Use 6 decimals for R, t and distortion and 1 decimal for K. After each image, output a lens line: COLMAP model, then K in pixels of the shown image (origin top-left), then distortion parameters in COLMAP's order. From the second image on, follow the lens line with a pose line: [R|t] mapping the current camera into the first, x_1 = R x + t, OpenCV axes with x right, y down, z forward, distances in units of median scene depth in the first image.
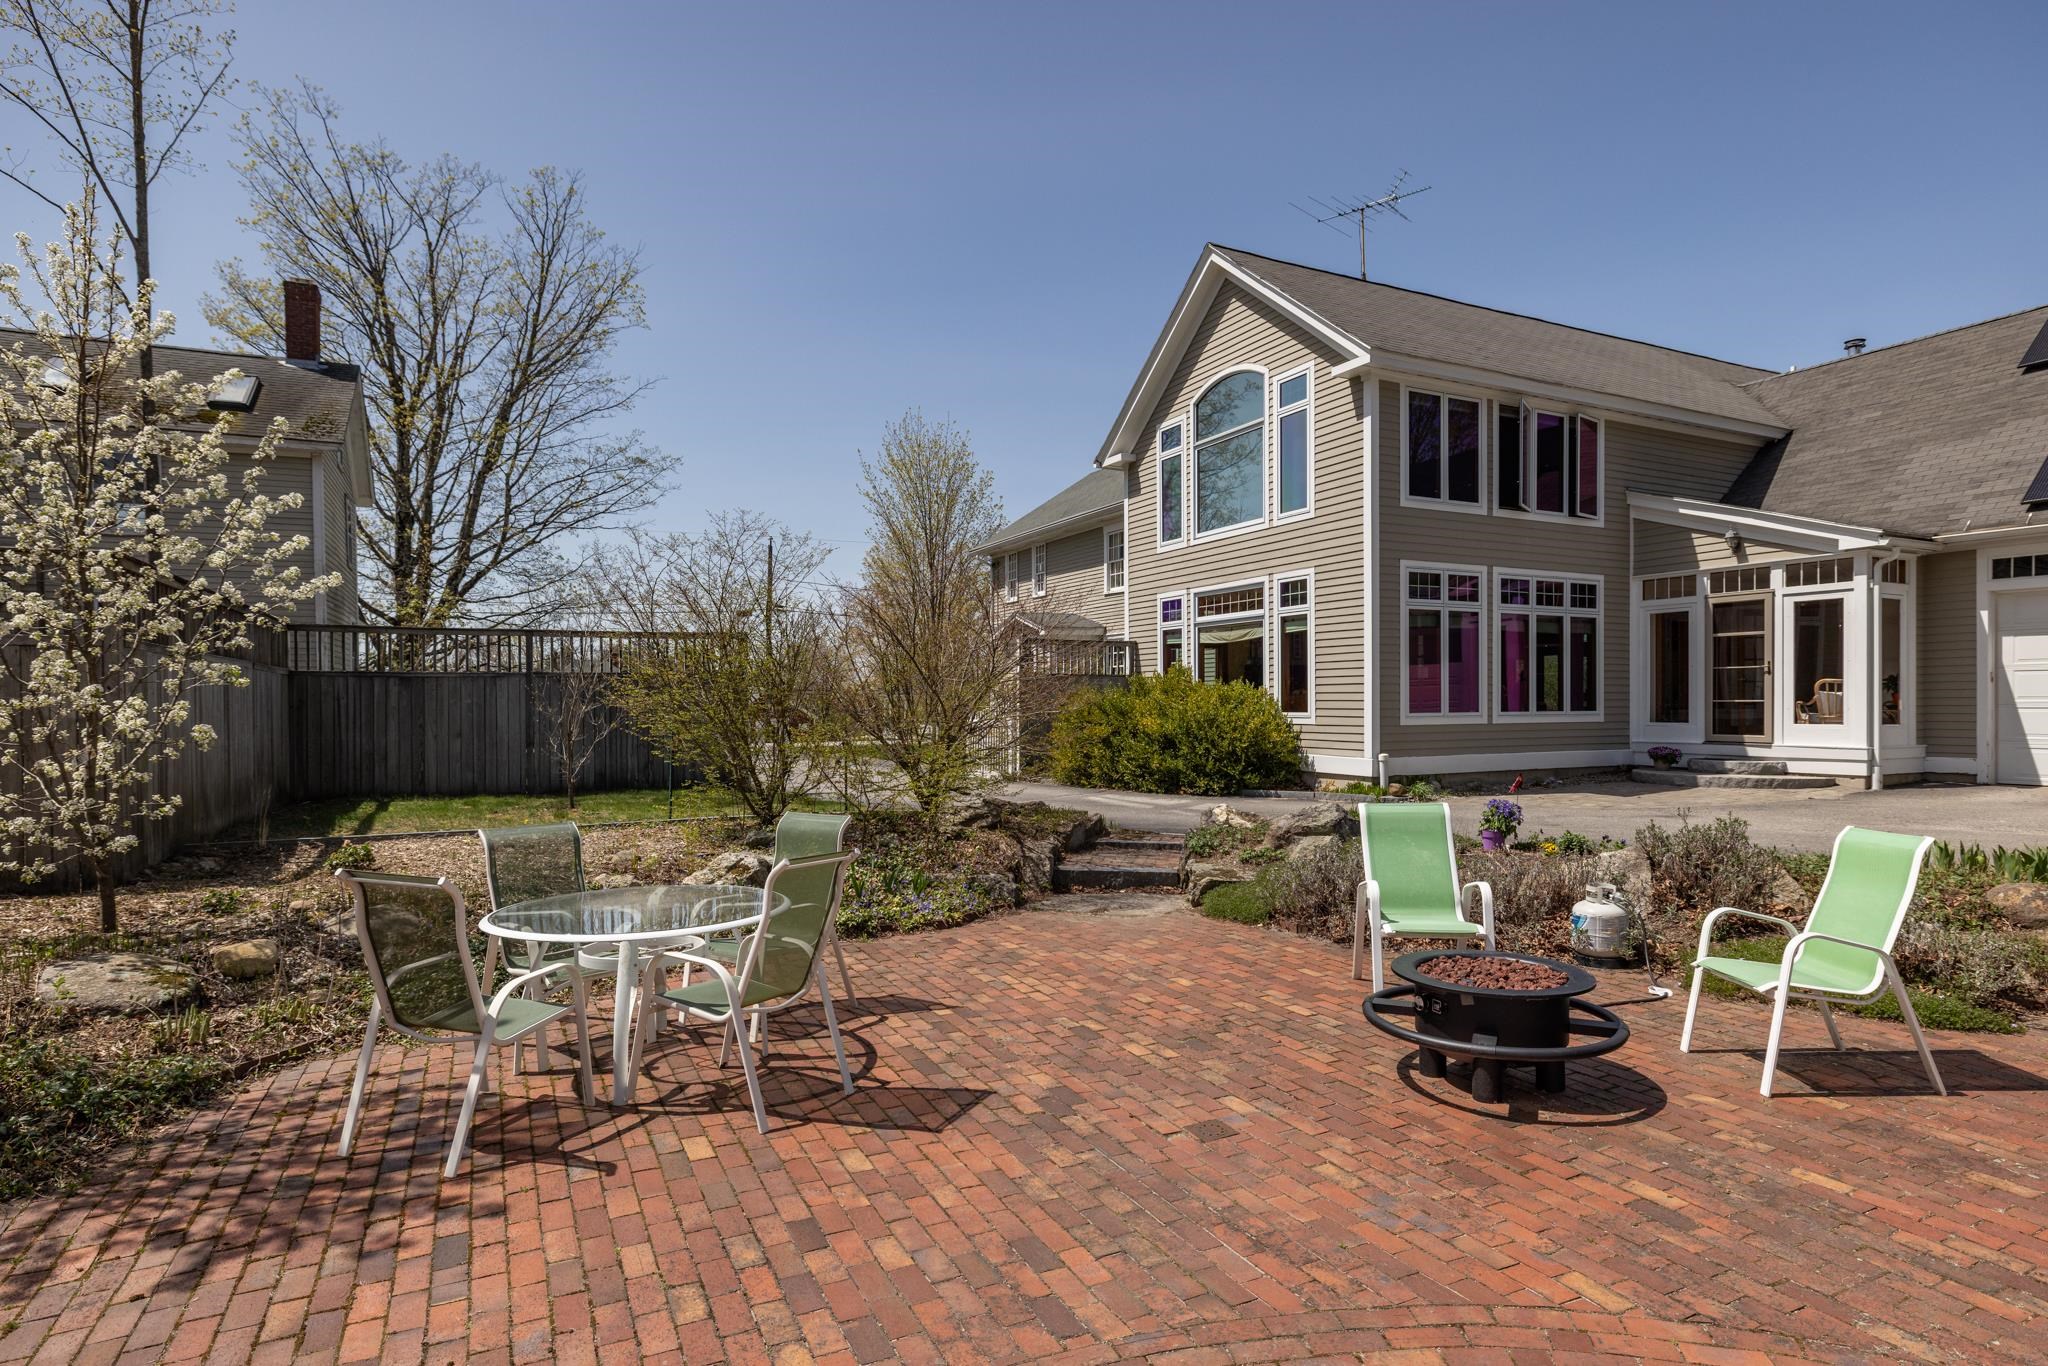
lens RADIAL K [[1082.0, 0, 1024.0], [0, 1082.0, 683.0], [0, 0, 1]] dist [-0.000065, 0.000036]
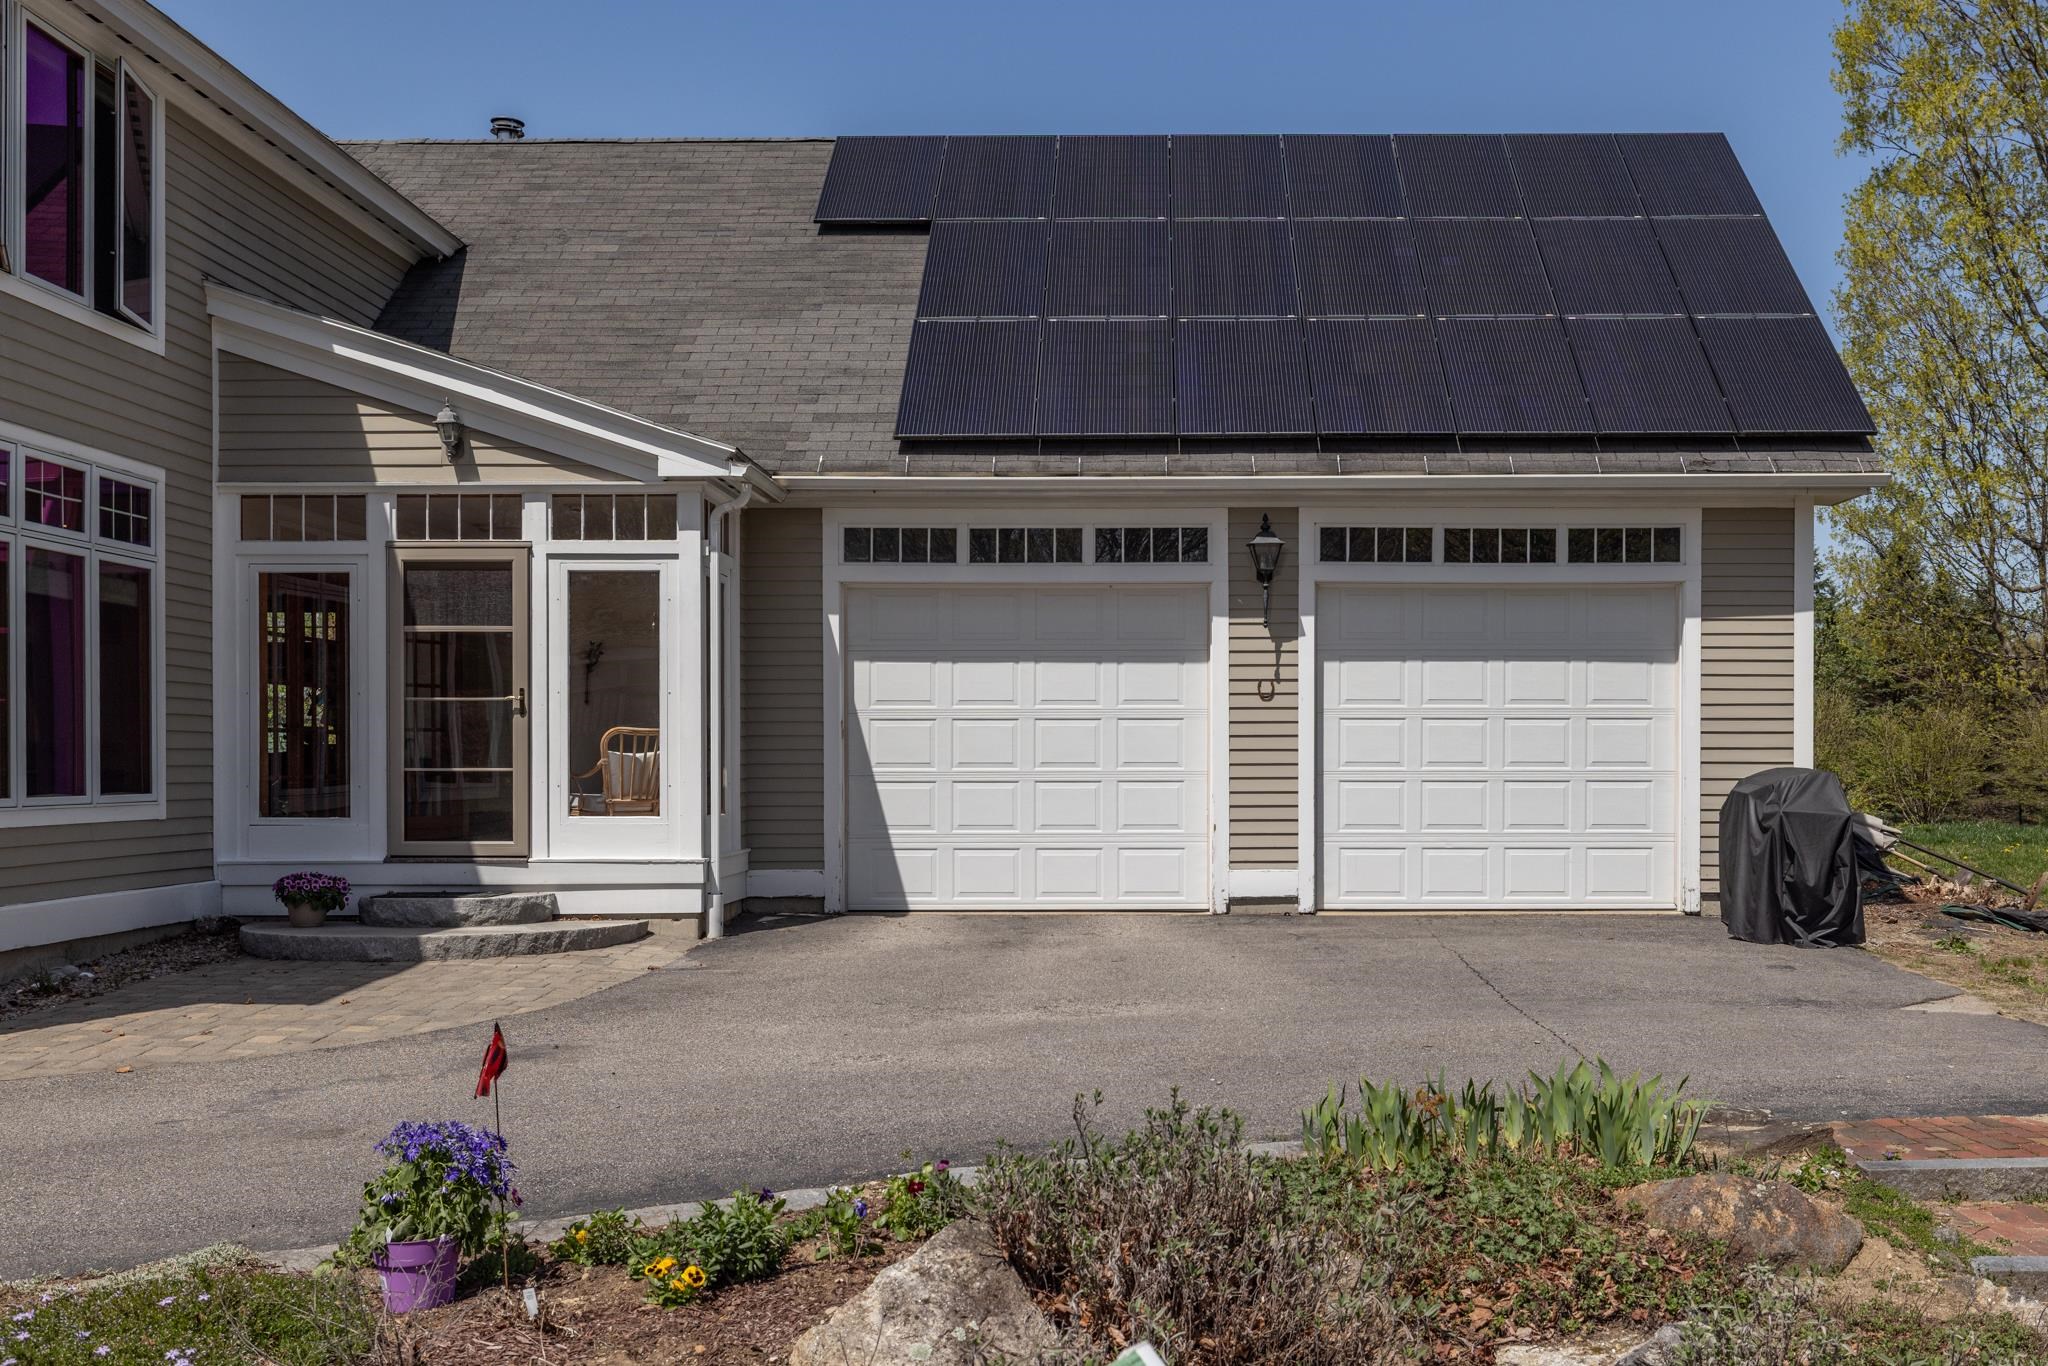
lens RADIAL K [[1809.7, 0, 1023.7], [0, 1809.7, 761.5], [0, 0, 1]] dist [0.010120, 0.009309]
pose [[0.427738, 0.001878, 0.903901, 0.047618], [-0.017225, 0.999833, 0.006074, 0.004002], [-0.903739, -0.018168, 0.427699, 0.445745]]
